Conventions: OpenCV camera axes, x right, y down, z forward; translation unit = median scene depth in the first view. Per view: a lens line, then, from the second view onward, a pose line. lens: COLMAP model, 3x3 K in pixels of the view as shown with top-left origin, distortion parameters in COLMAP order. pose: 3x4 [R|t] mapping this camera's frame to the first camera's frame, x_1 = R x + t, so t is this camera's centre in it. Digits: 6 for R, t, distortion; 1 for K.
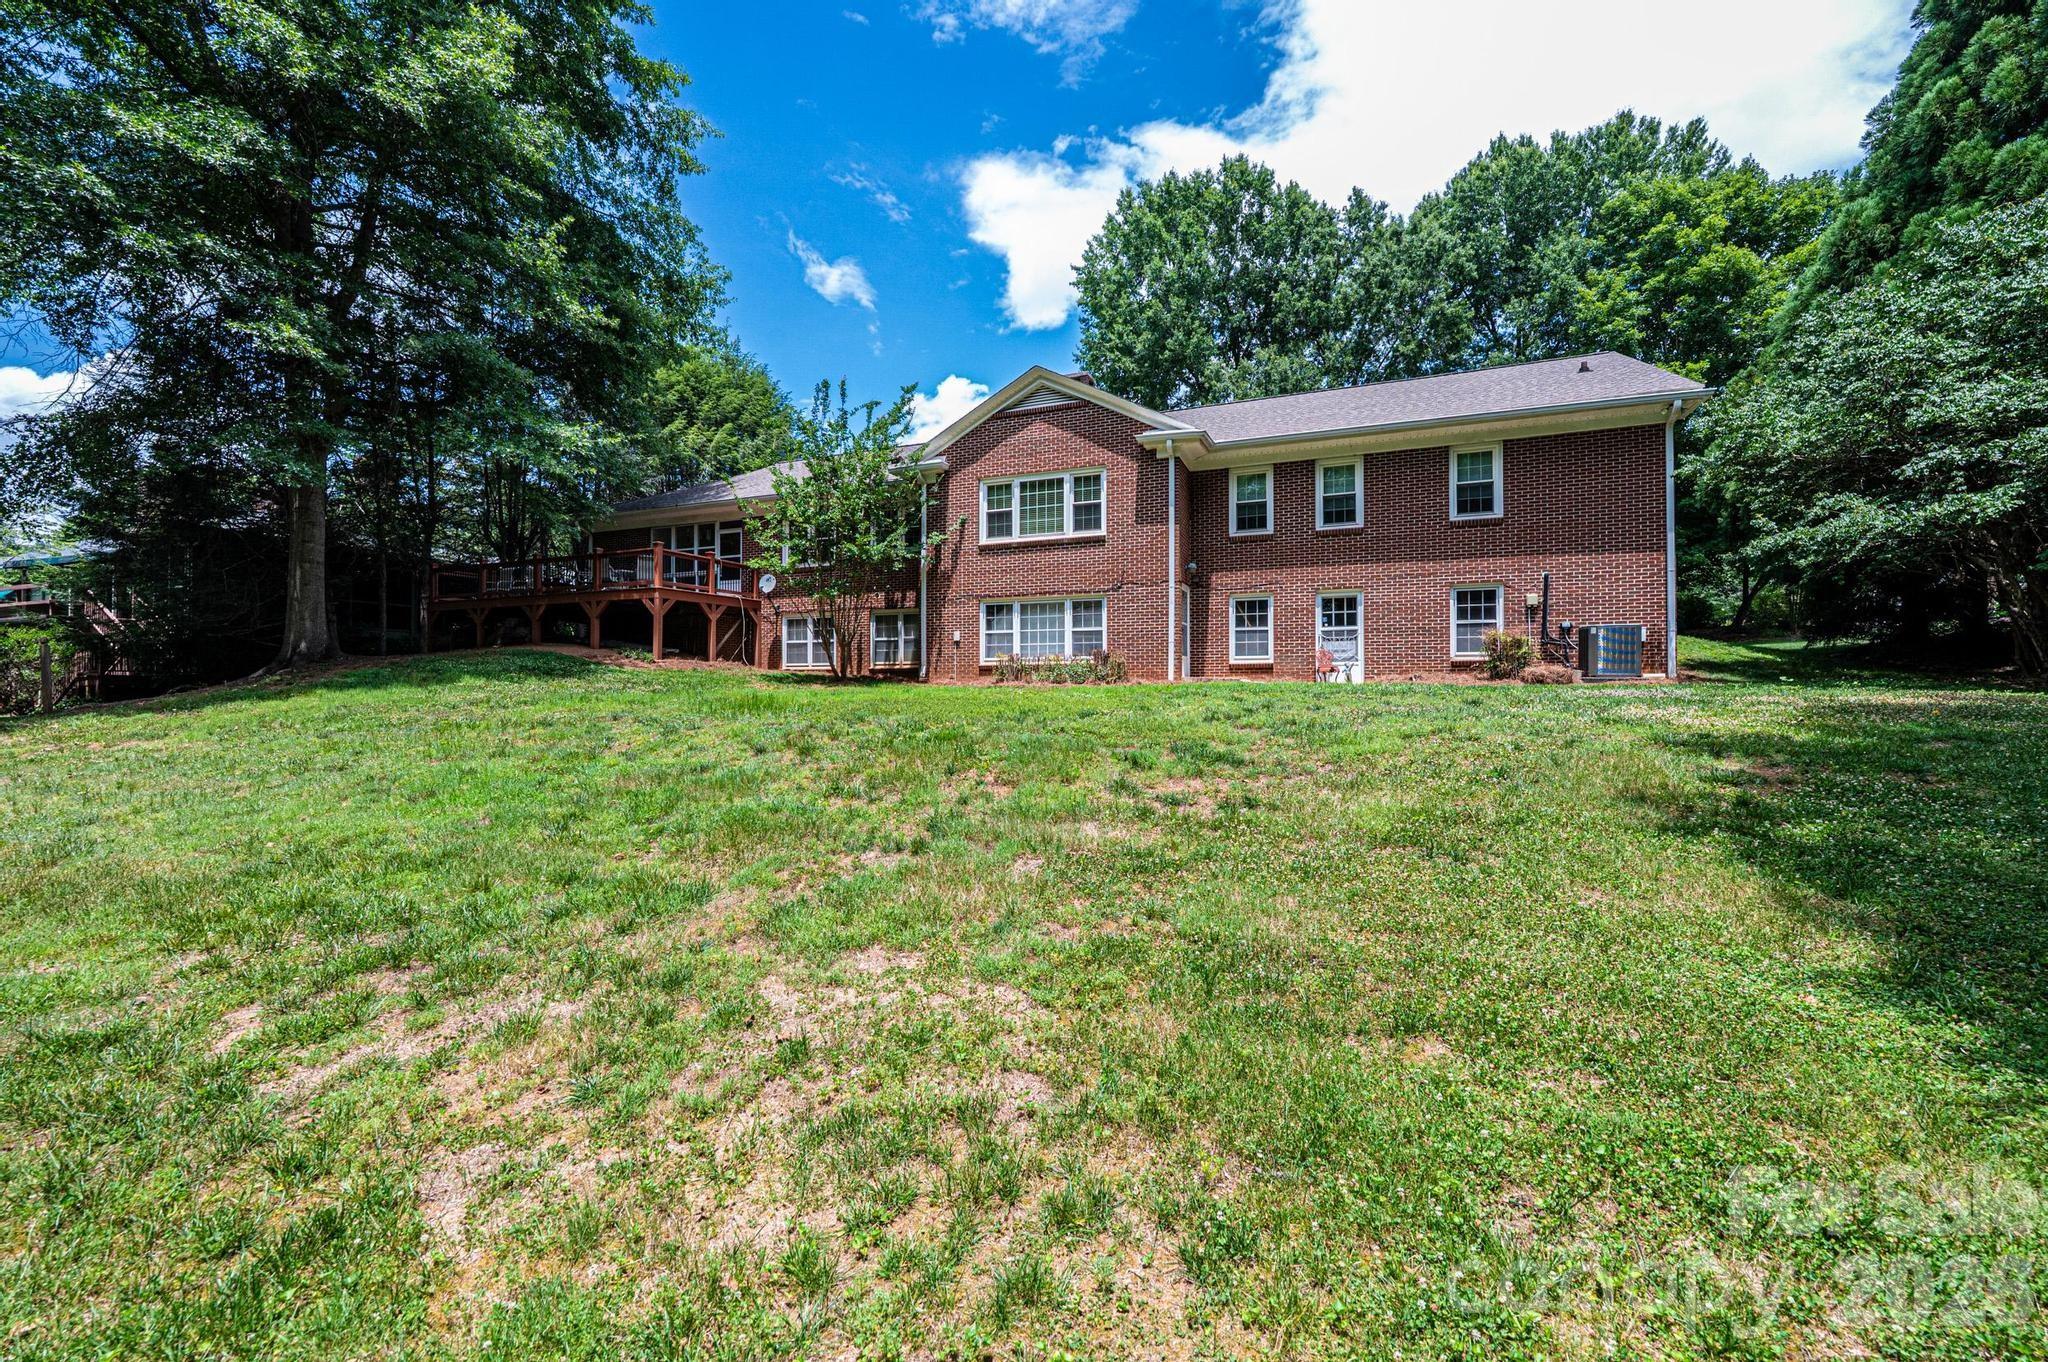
lens RADIAL K [[814.8, 0, 1024.0], [0, 814.8, 681.0], [0, 0, 1]] dist [-0.000854, -0.000041]
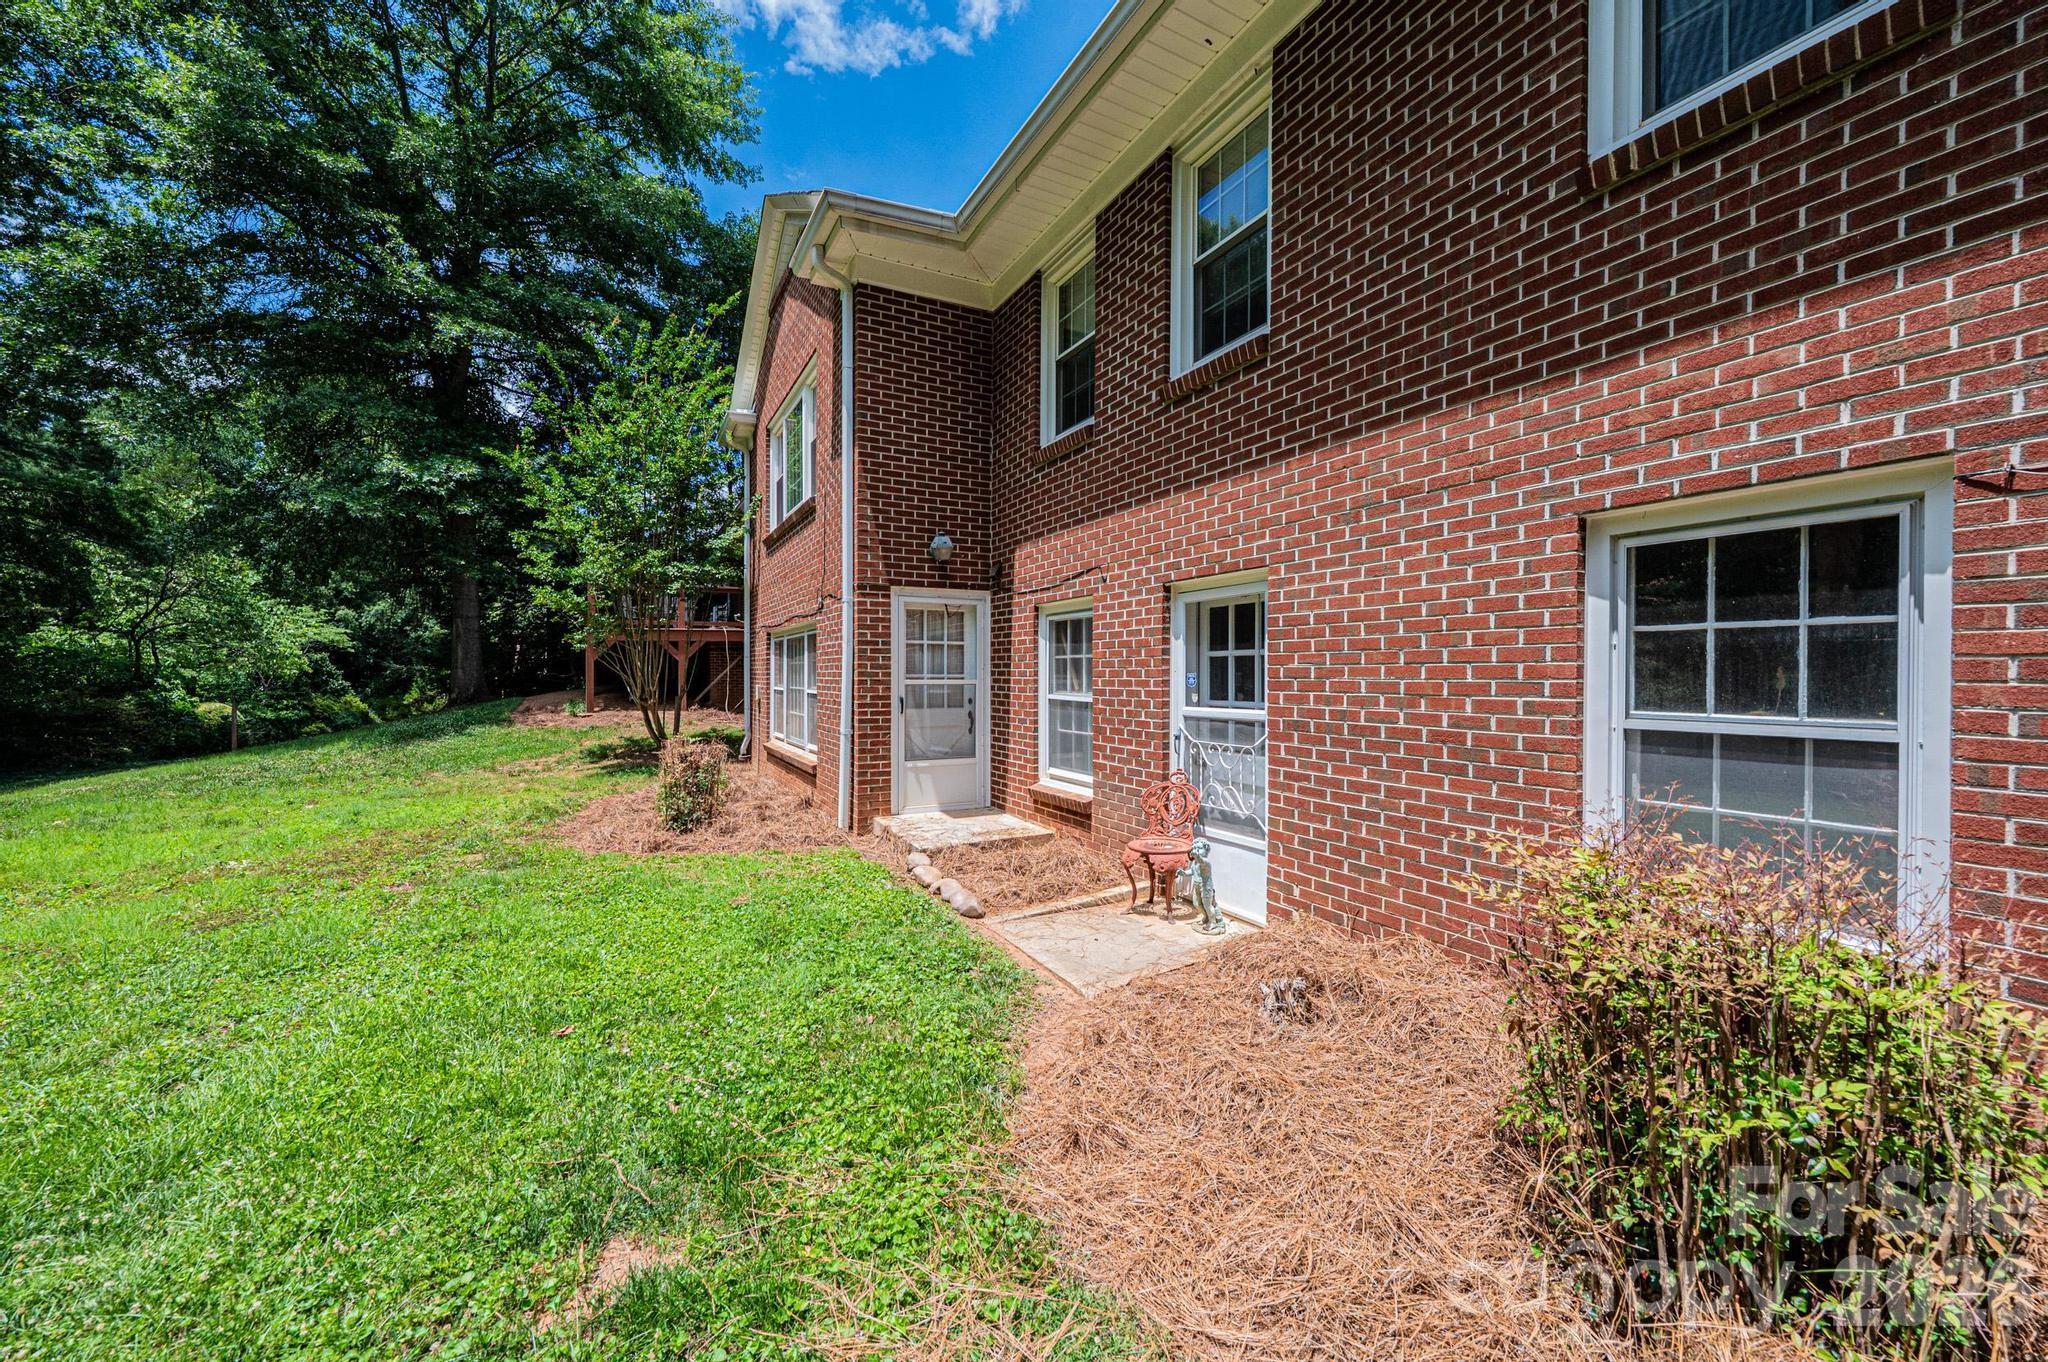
lens RADIAL K [[814.8, 0, 1024.0], [0, 814.8, 681.0], [0, 0, 1]] dist [-0.000854, -0.000041]
pose [[0.759082, 0.006597, -0.650961, 0.493173], [0.002821, 0.999906, 0.013423, -0.075396], [0.650989, -0.012025, 0.758992, 0.699642]]
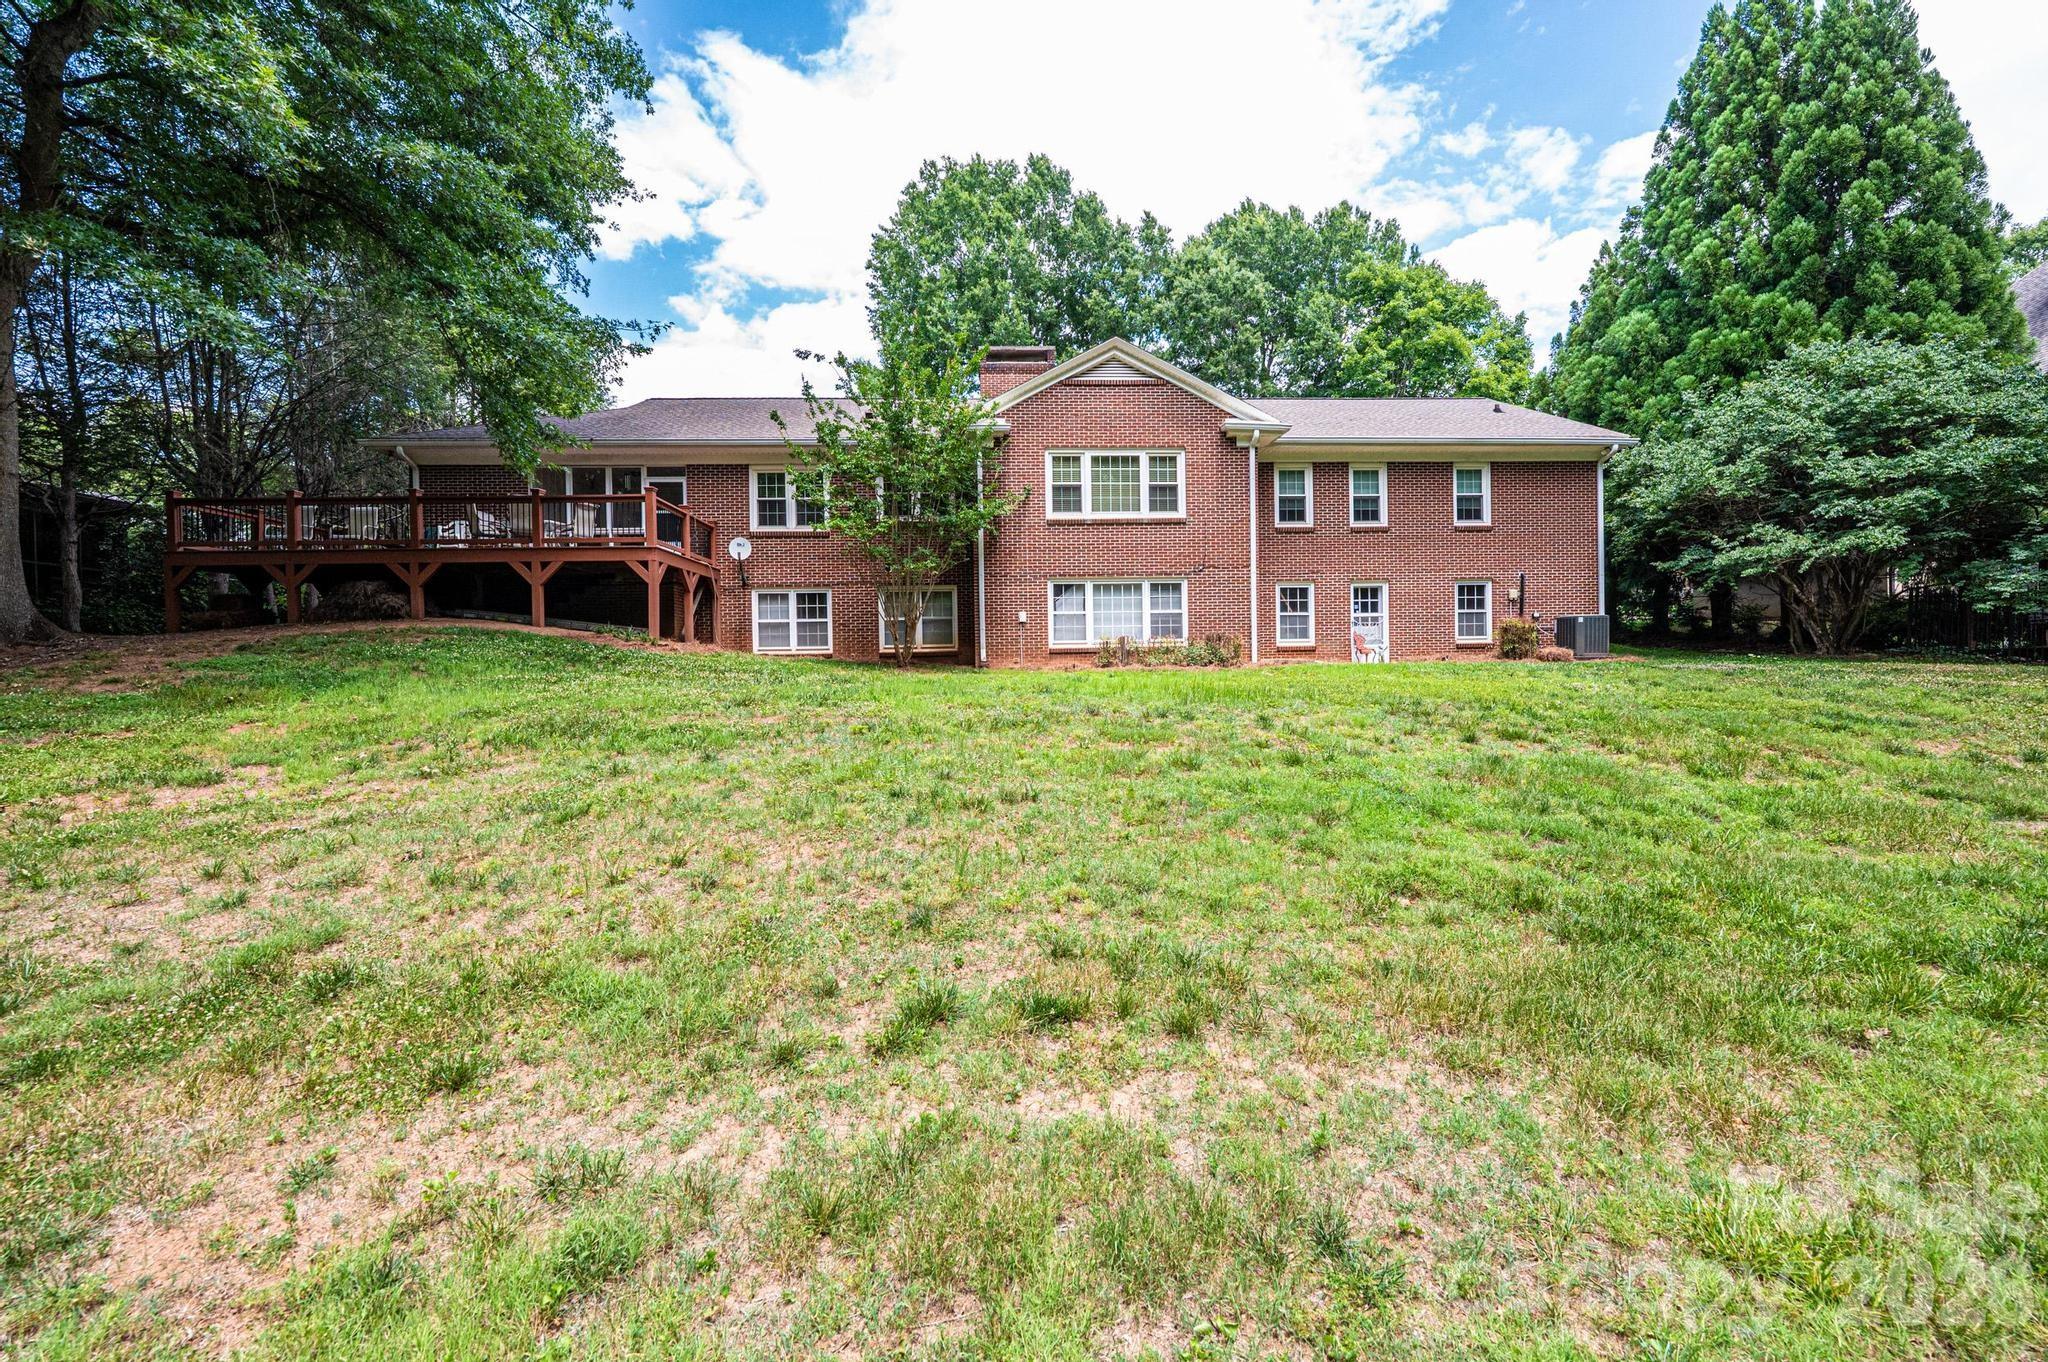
lens RADIAL K [[814.8, 0, 1024.0], [0, 814.8, 681.0], [0, 0, 1]] dist [-0.000854, -0.000041]
pose [[0.904212, -0.018721, 0.426674, -0.499716], [0.010990, 0.999728, 0.020574, -0.001282], [-0.426943, -0.013914, 0.904172, 0.173124]]
